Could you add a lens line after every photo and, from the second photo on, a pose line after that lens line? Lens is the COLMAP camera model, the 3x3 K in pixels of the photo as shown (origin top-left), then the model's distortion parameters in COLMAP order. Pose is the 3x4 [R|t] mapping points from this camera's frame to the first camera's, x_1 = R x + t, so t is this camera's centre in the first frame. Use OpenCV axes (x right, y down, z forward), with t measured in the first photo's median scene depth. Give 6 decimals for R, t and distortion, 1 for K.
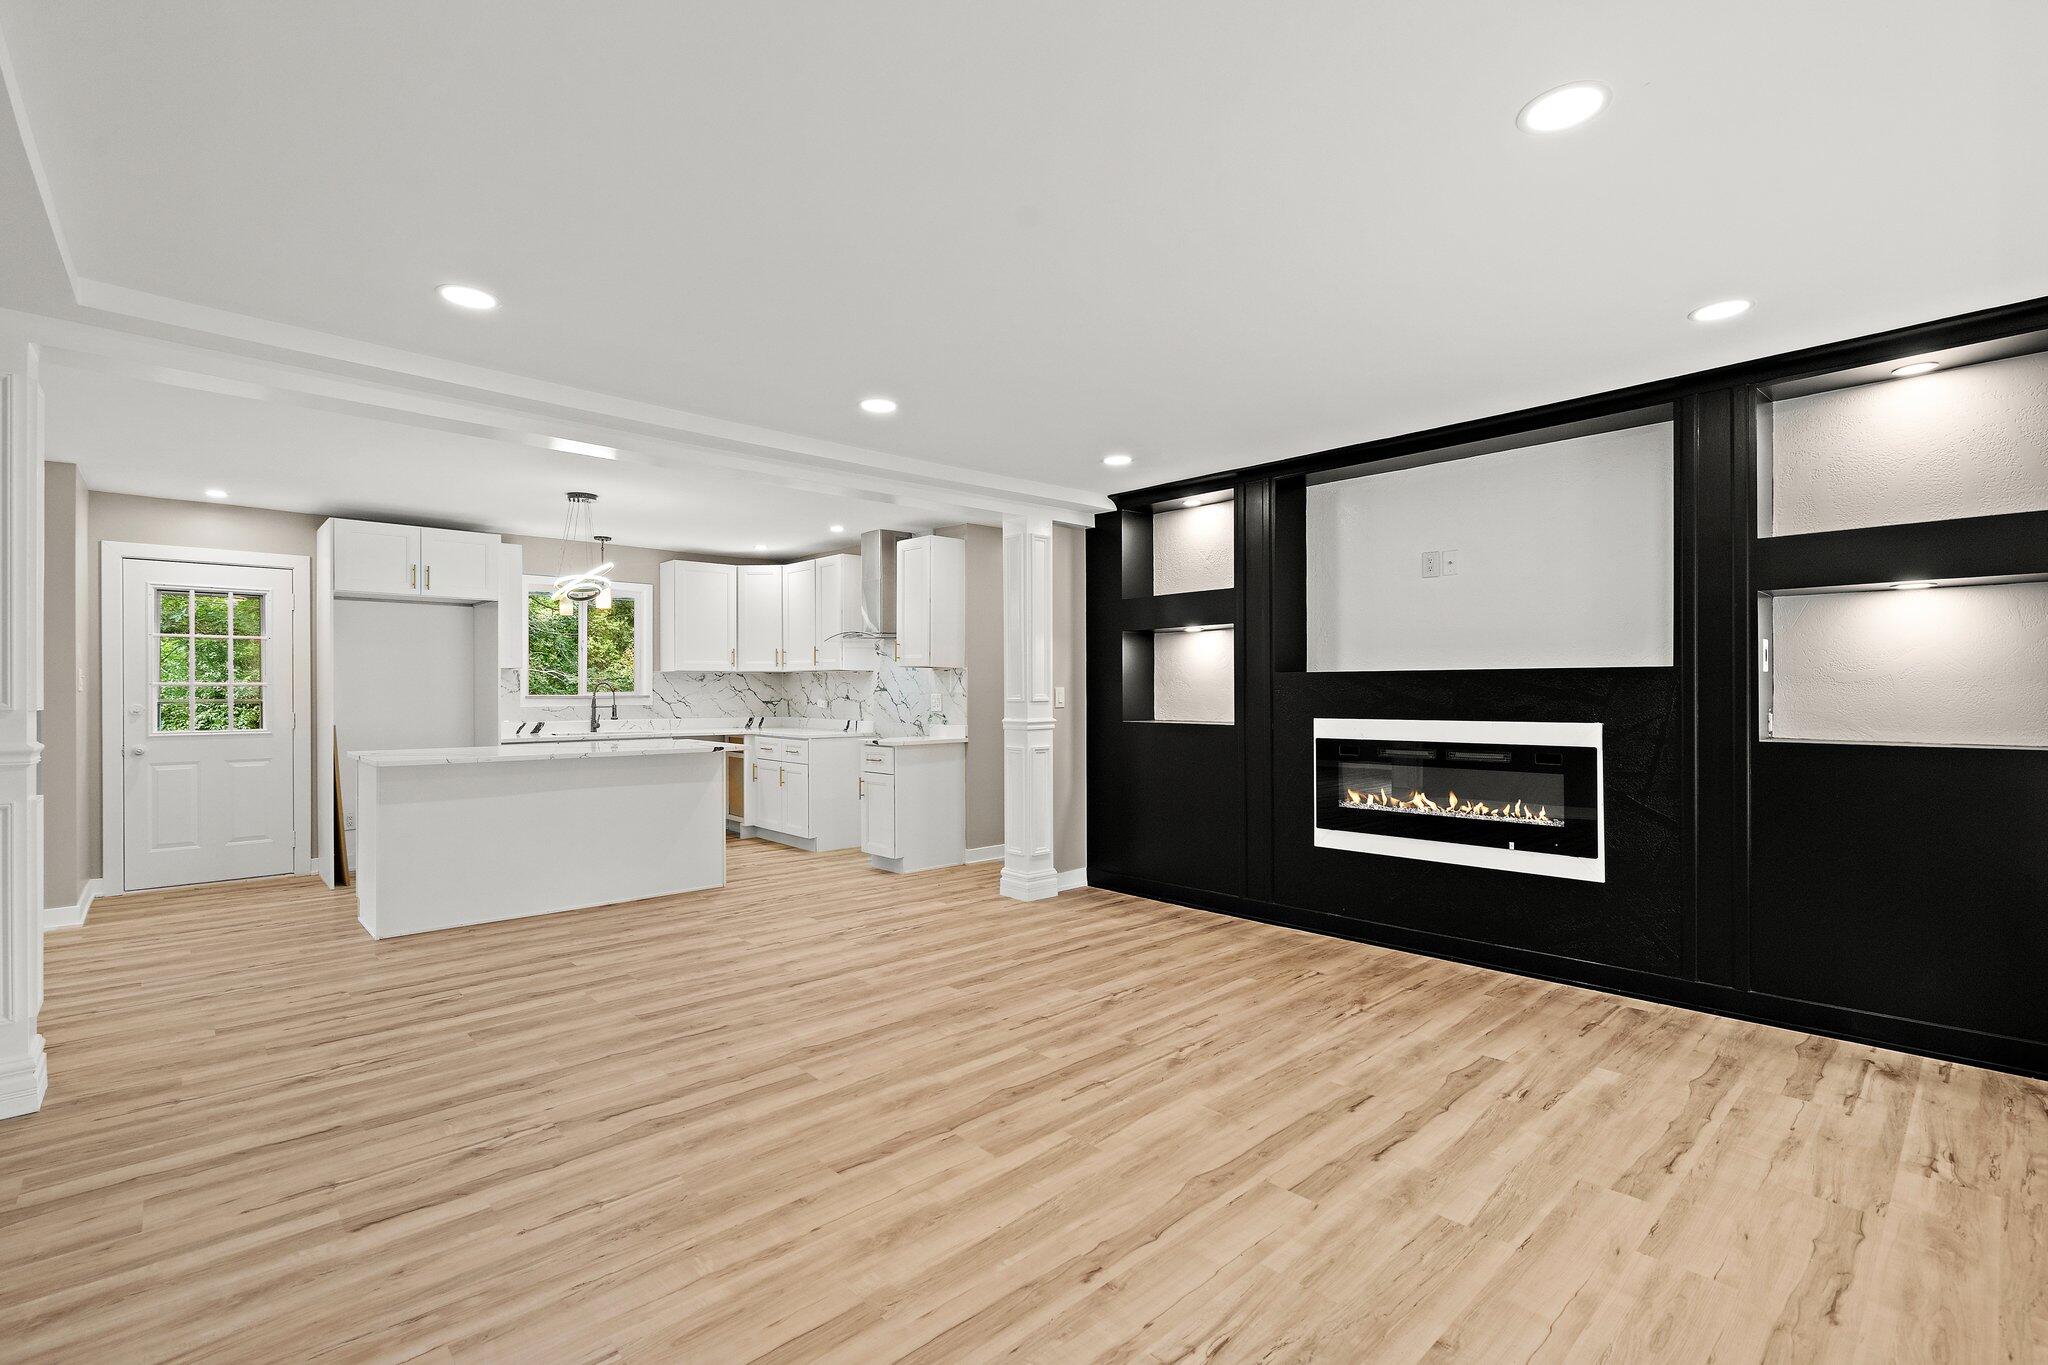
lens RADIAL K [[926.3, 0, 1028.1], [0, 926.3, 687.3], [0, 0, 1]] dist [-0.005736, 0.001291]
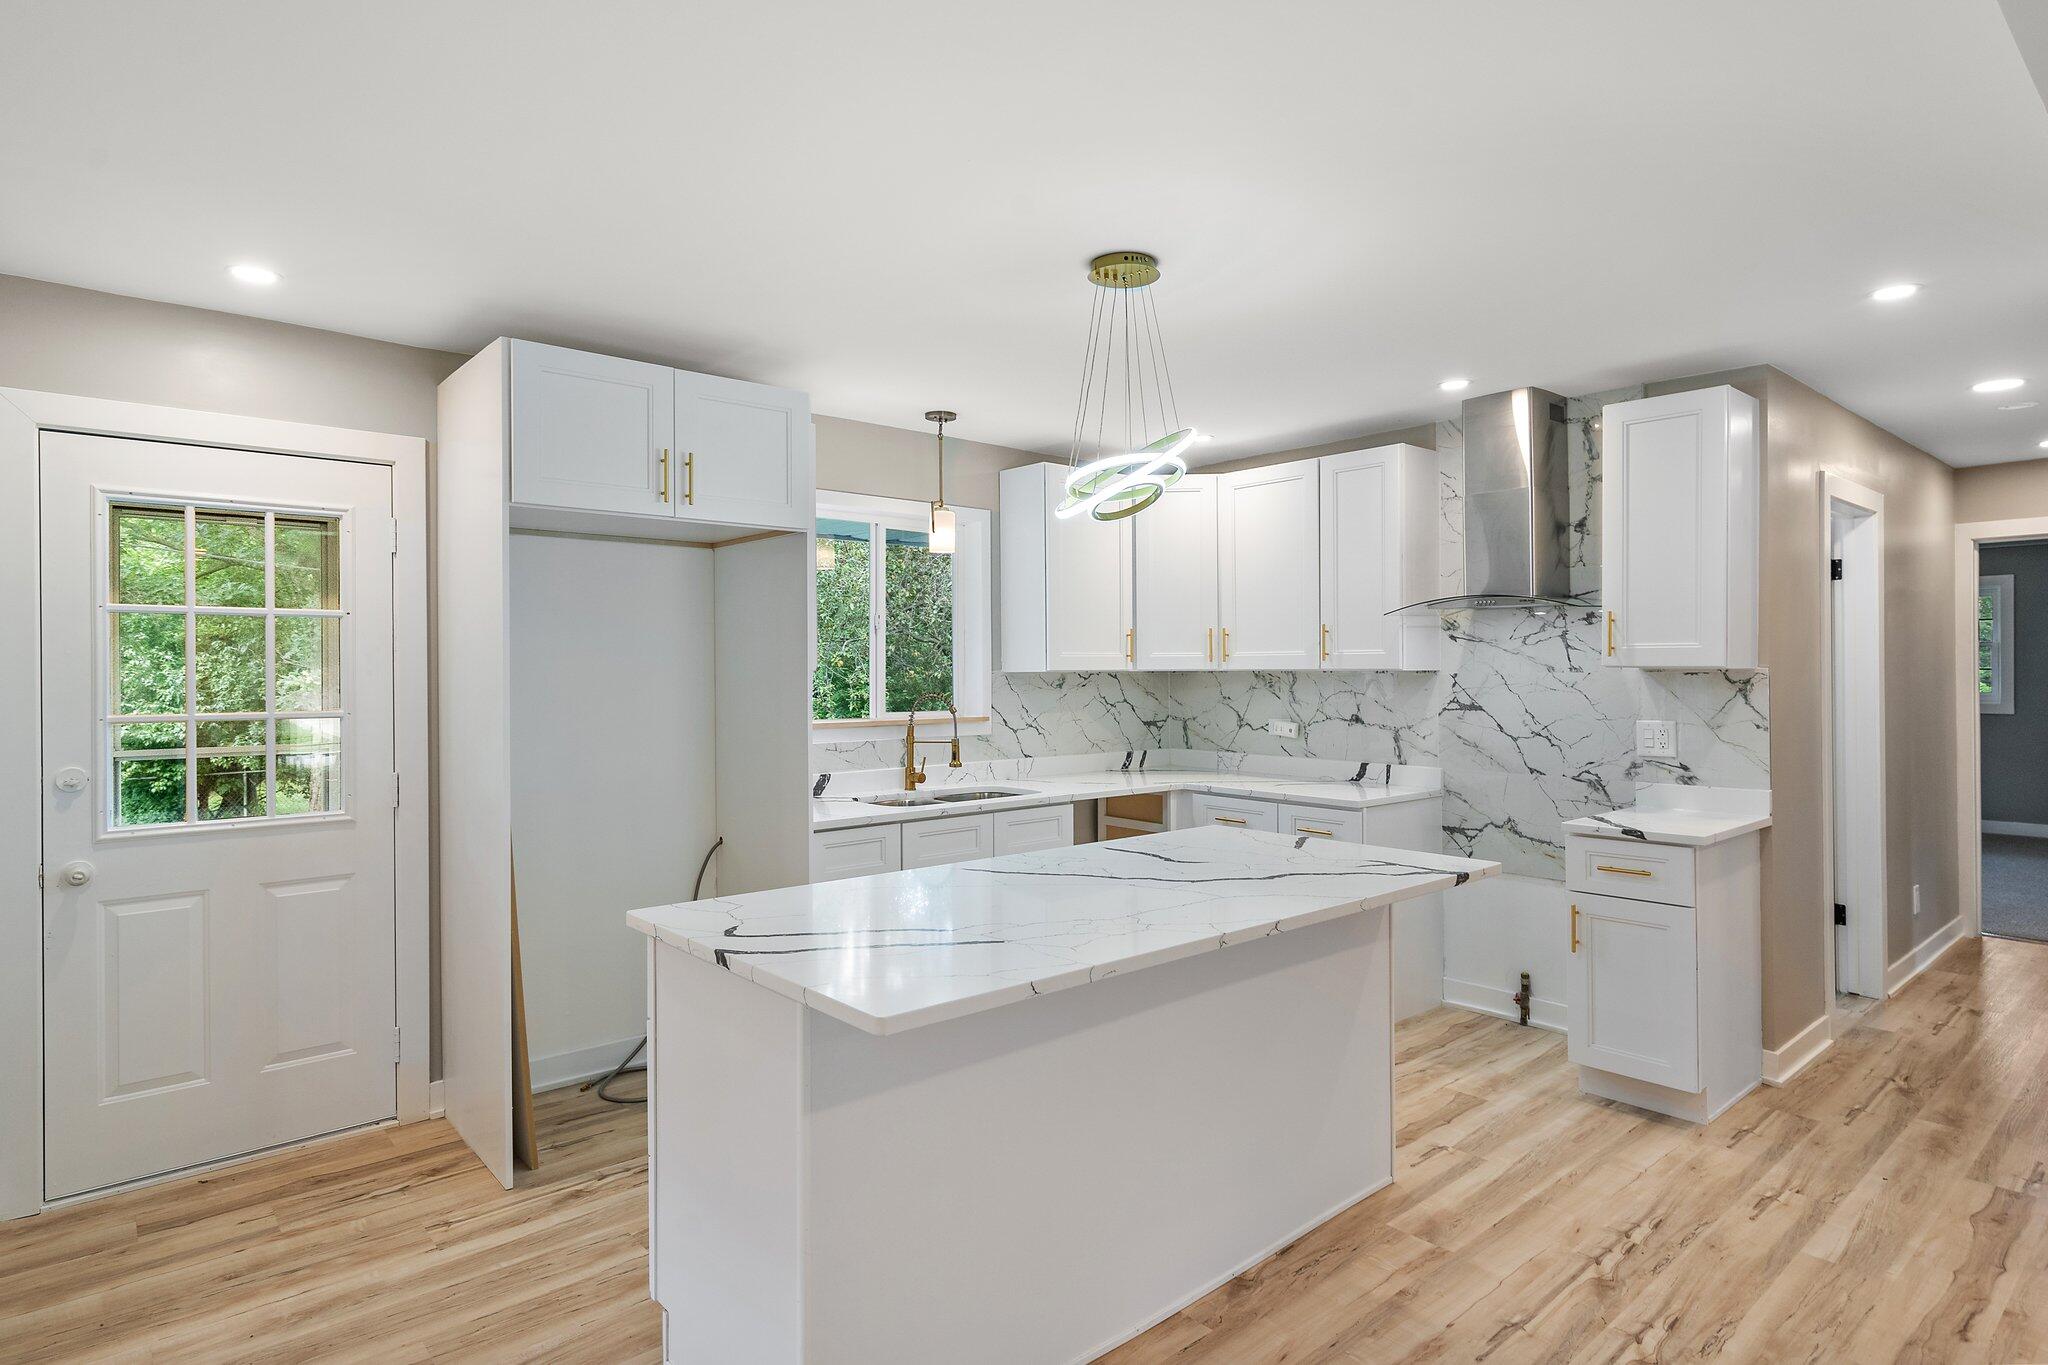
lens RADIAL K [[1105.6, 0, 1026.8], [0, 1105.6, 672.5], [0, 0, 1]] dist [0.007020, 0.000574]
pose [[0.999323, -0.002927, -0.036669, -0.645013], [0.003093, 0.999985, 0.004481, -0.035059], [0.036655, -0.004591, 0.999317, 0.639672]]
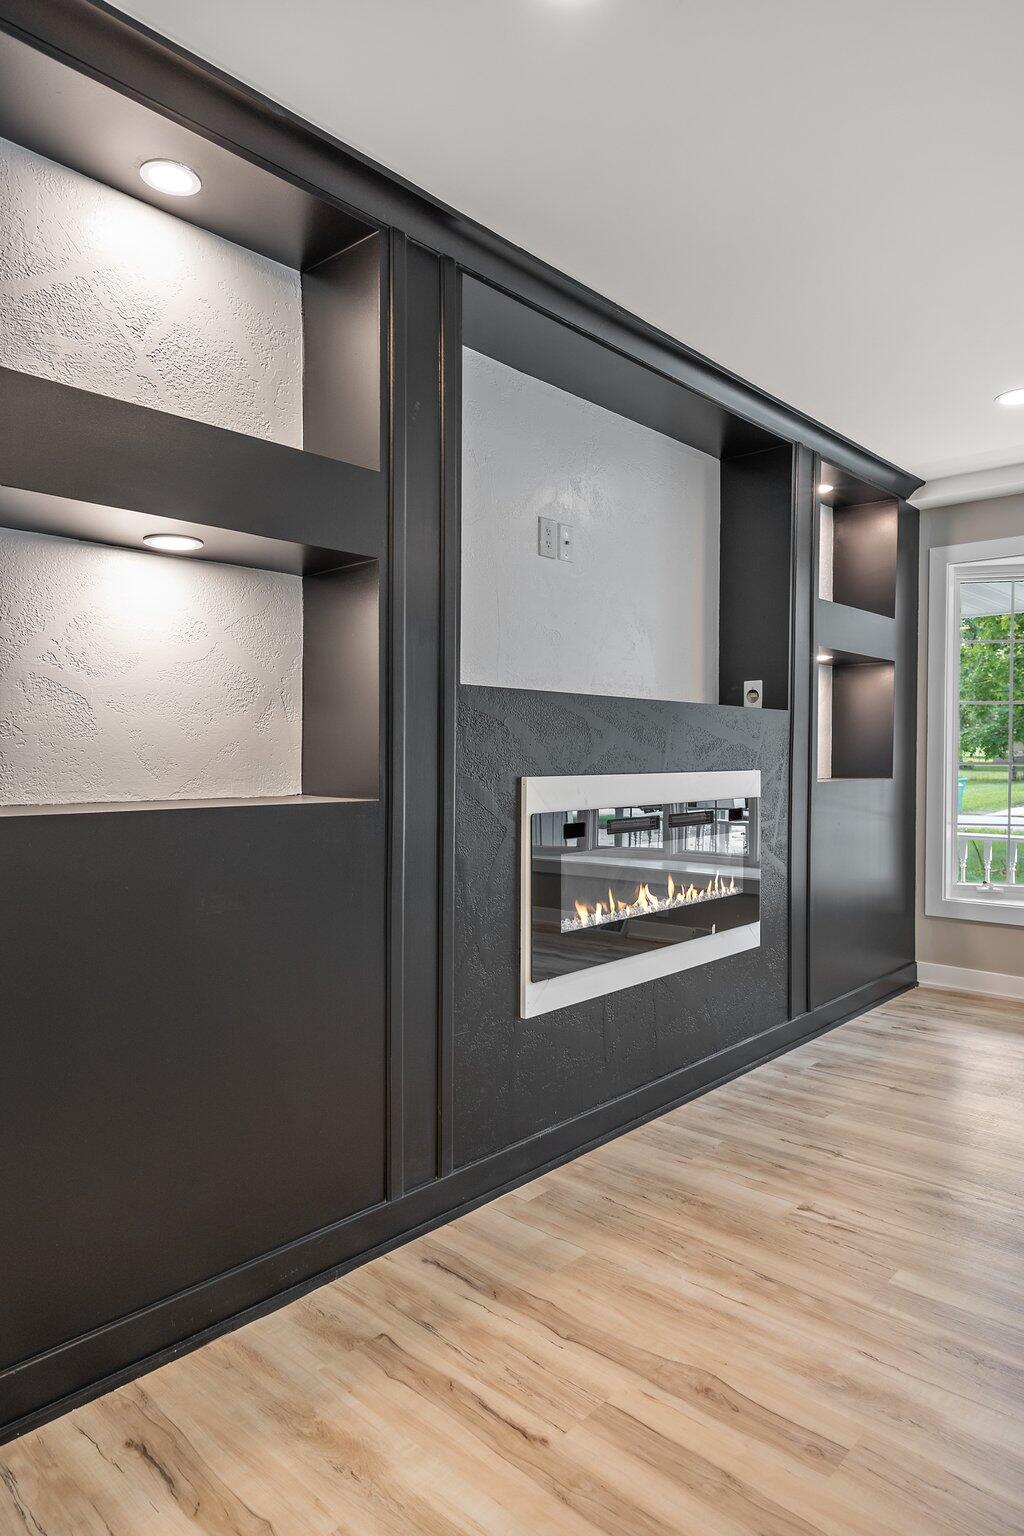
lens RADIAL K [[929.7, 0, 512.4], [0, 929.7, 769.8], [0, 0, 1]] dist [-0.006856, 0.000965]
pose [[-0.061477, -0.011639, 0.998041, -0.237173], [-0.004403, 0.999925, 0.011390, 0.025587], [-0.998099, -0.003694, -0.061524, 1.141997]]
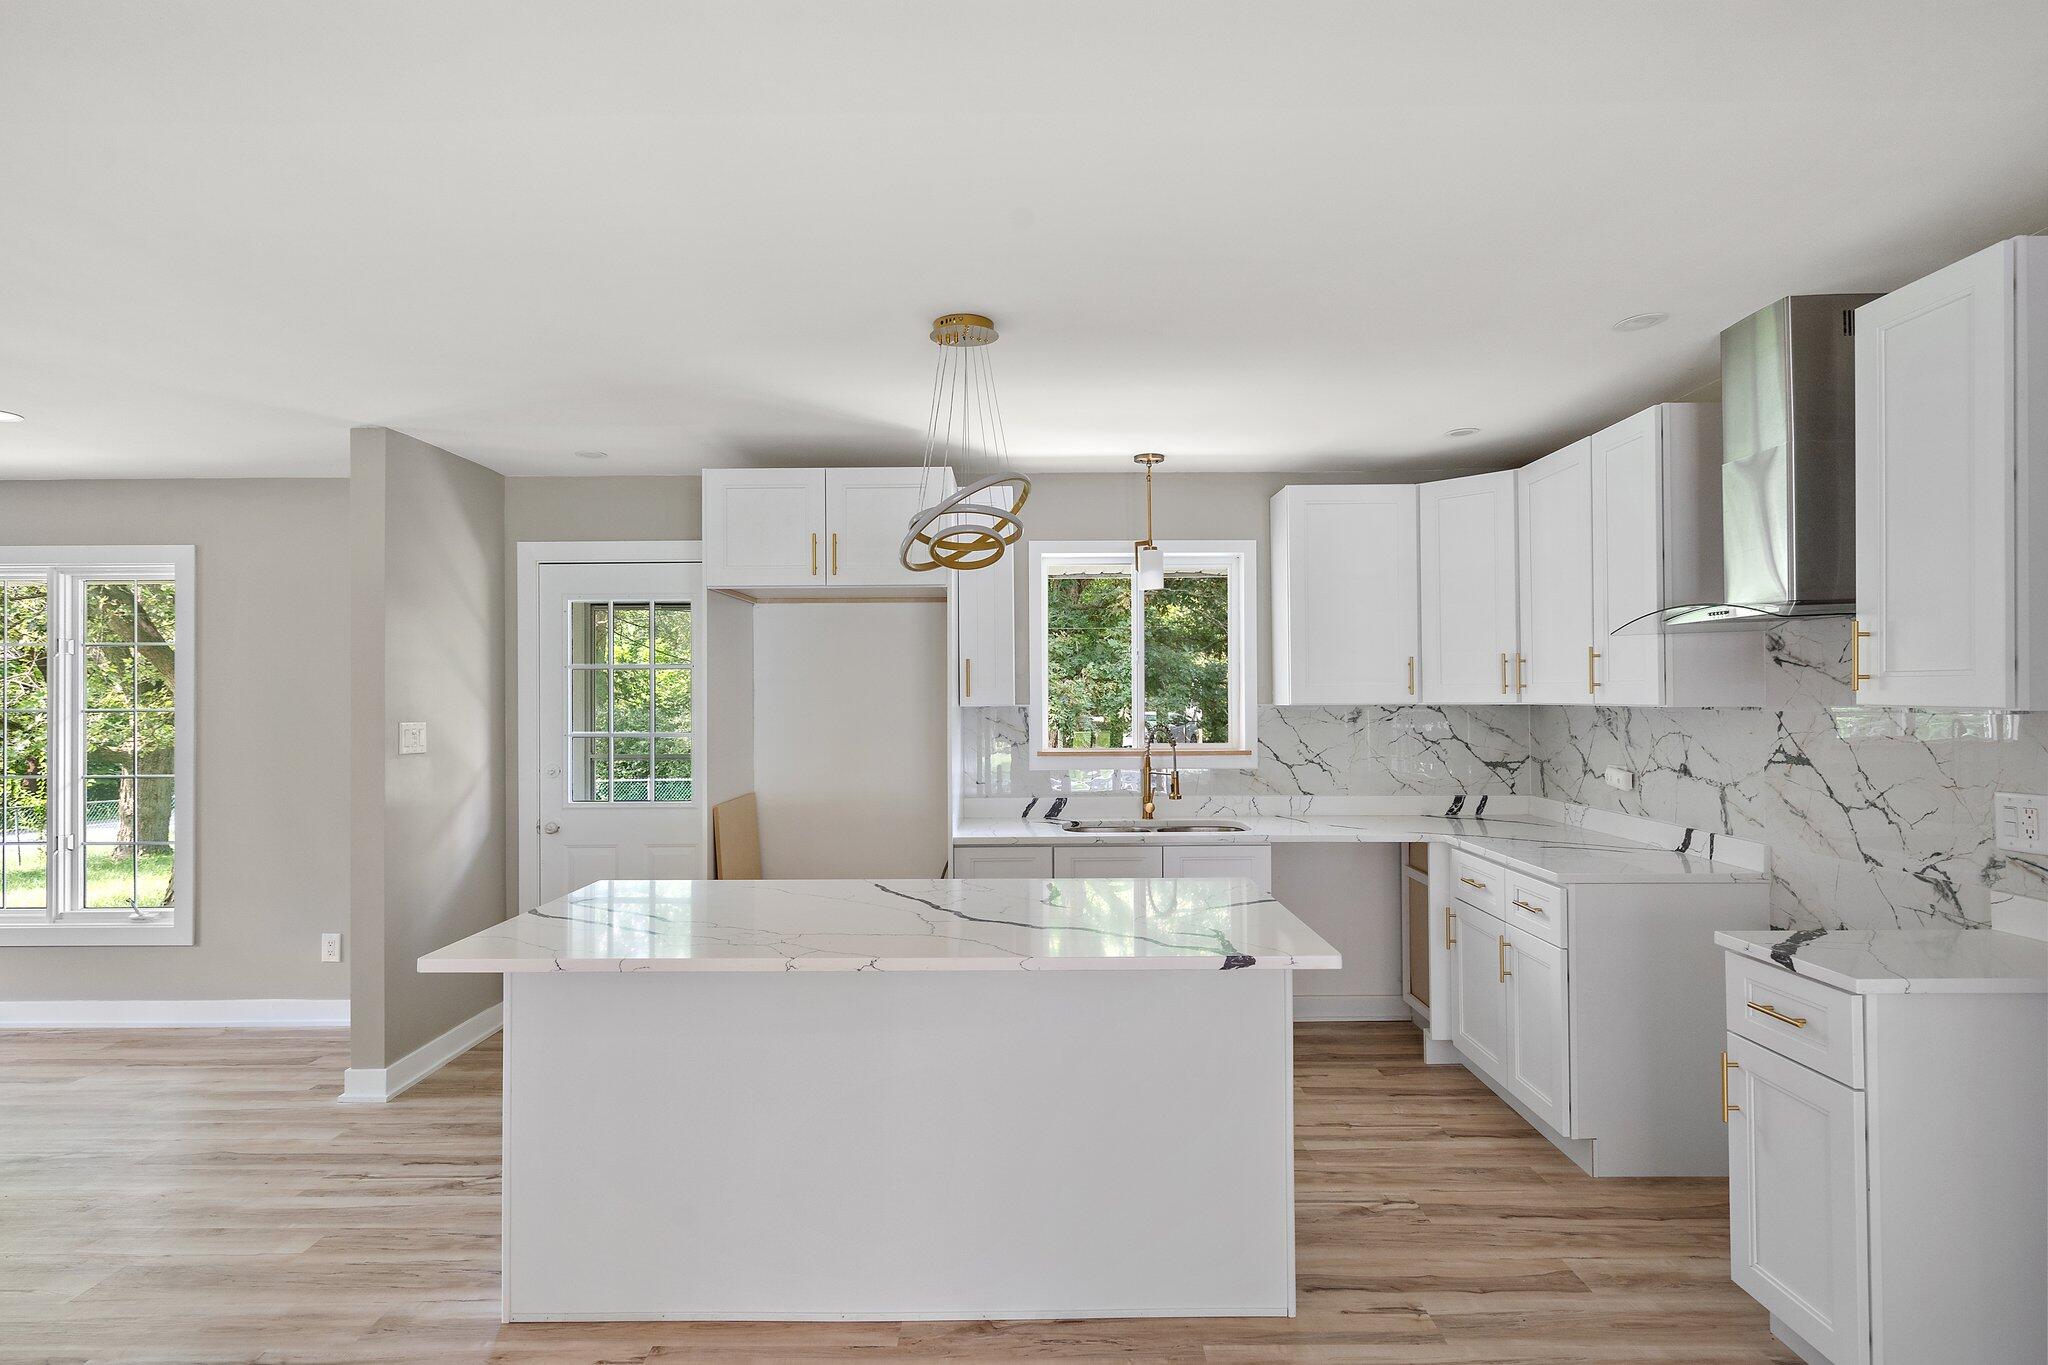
lens RADIAL K [[1067.5, 0, 1022.6], [0, 1067.5, 693.9], [0, 0, 1]] dist [0.002793, 0.000215]
pose [[0.723948, -0.004908, -0.689837, -0.149100], [0.006372, 0.999980, -0.000427, -0.042886], [0.689825, -0.004087, 0.723965, 0.834811]]
